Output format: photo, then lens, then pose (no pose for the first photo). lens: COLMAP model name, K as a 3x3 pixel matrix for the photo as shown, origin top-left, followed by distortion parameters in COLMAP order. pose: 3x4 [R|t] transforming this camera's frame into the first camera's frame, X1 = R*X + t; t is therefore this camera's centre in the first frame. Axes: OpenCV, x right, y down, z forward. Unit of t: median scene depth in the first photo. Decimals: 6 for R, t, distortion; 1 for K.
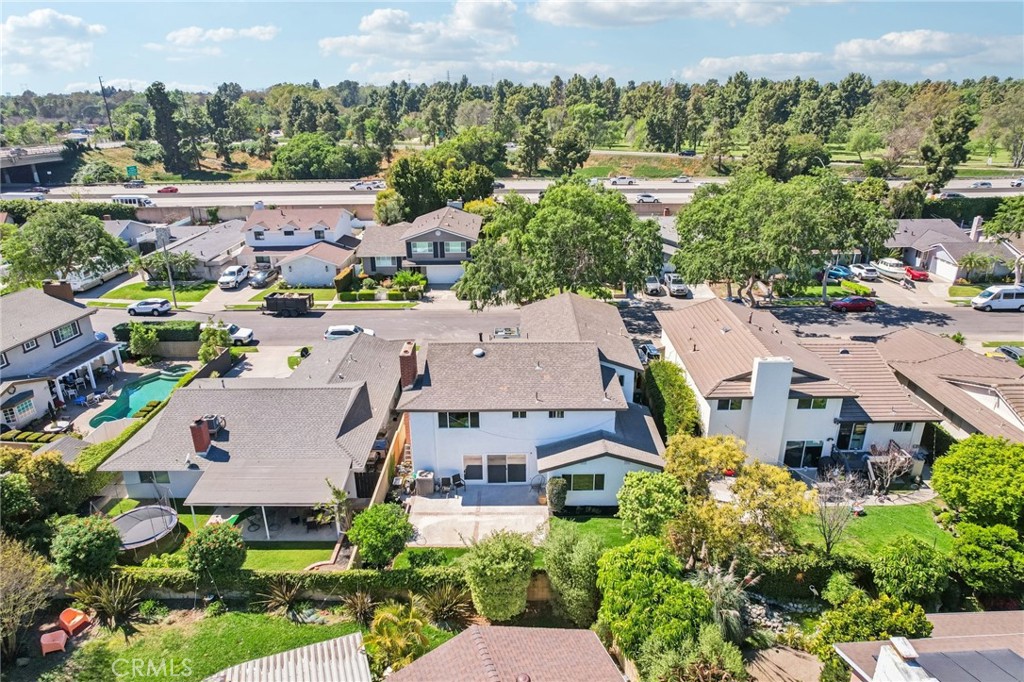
lens RADIAL K [[665.4, 0, 512.0], [0, 665.4, 341.0], [0, 0, 1]] dist [-0.072717, 0.064507]
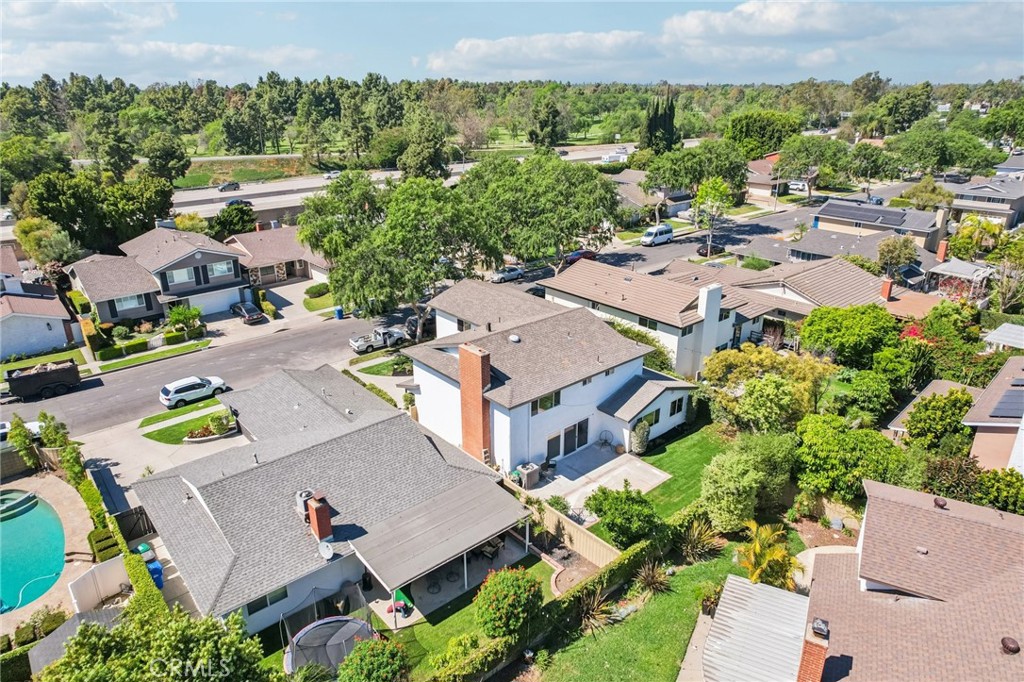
lens RADIAL K [[665.4, 0, 512.0], [0, 665.4, 341.0], [0, 0, 1]] dist [-0.072717, 0.064507]
pose [[0.748960, -0.232801, 0.620373, -0.361179], [0.234018, 0.968848, 0.081046, -0.032859], [-0.619915, 0.084478, 0.780109, 0.116459]]
